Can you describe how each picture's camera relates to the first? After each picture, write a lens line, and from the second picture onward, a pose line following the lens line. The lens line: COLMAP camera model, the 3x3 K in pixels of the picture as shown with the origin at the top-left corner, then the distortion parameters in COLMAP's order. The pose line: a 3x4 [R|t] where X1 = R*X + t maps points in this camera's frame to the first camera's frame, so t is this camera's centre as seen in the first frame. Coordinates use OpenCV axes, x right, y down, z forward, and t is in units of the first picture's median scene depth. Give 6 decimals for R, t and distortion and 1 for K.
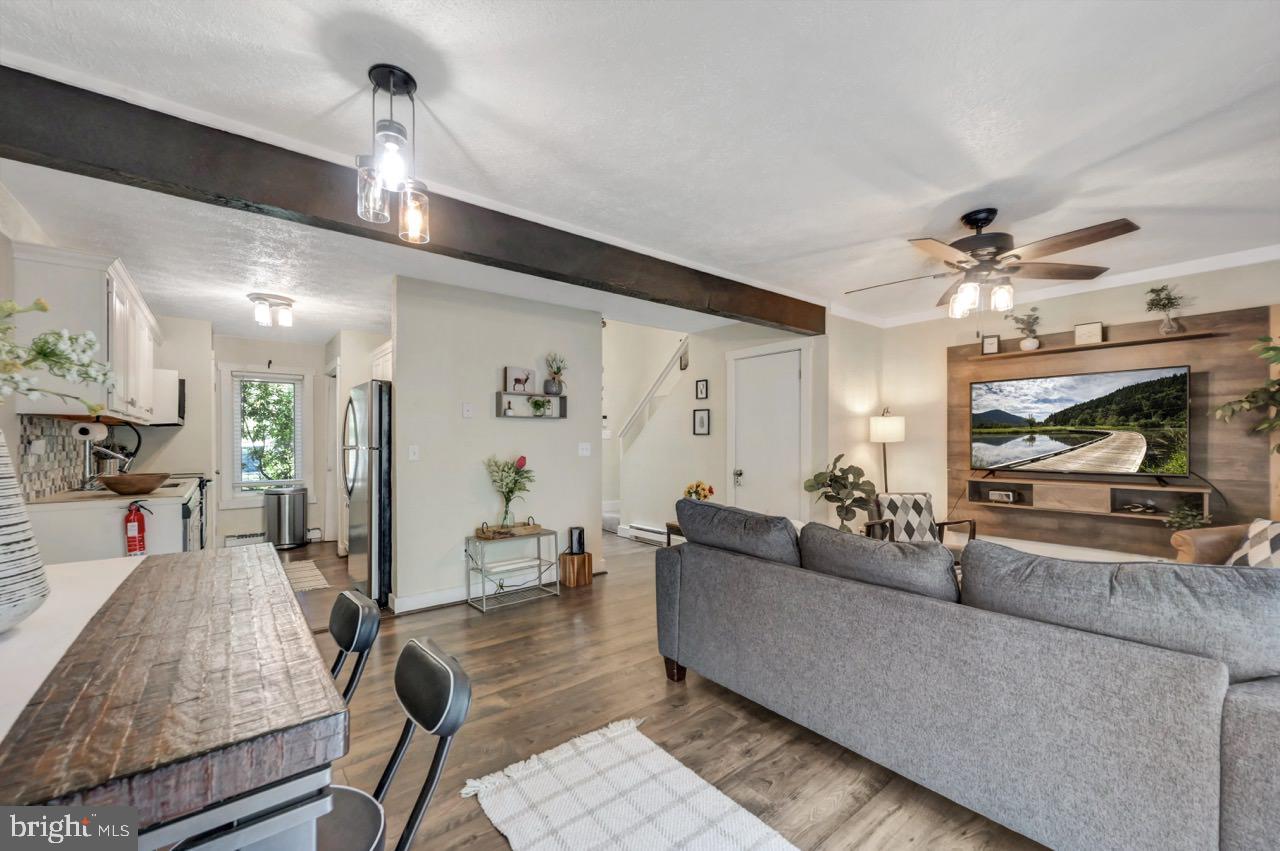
lens RADIAL K [[512.0, 0, 634.5], [0, 512.0, 443.2], [0, 0, 1]] dist [0.000807, 0.000039]
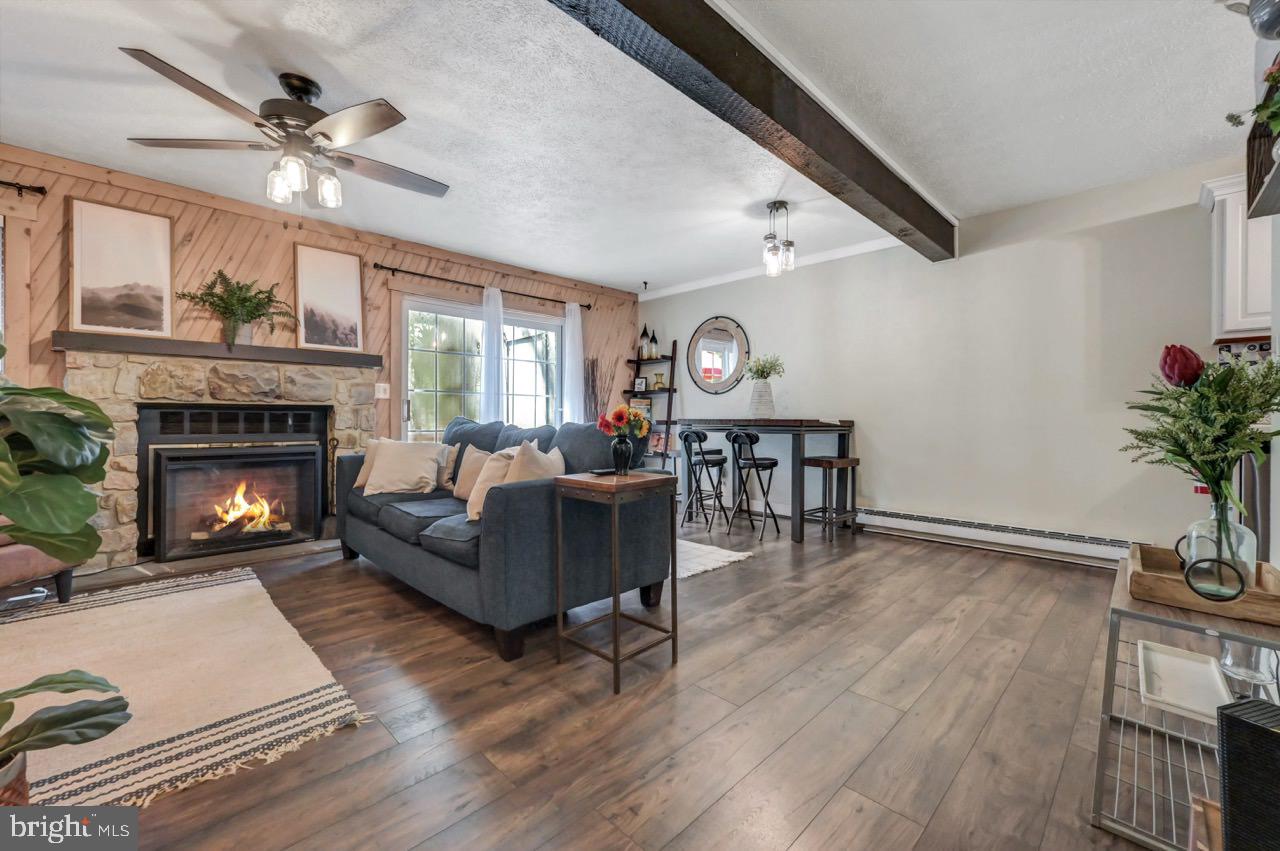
lens RADIAL K [[523.5, 0, 637.7], [0, 523.5, 411.8], [0, 0, 1]] dist [0.000784, -0.000013]
pose [[-0.992535, -0.004674, -0.121869, 0.140327], [-0.004039, 0.999977, -0.005453, 0.060583], [0.121891, -0.004920, -0.992531, 1.202807]]
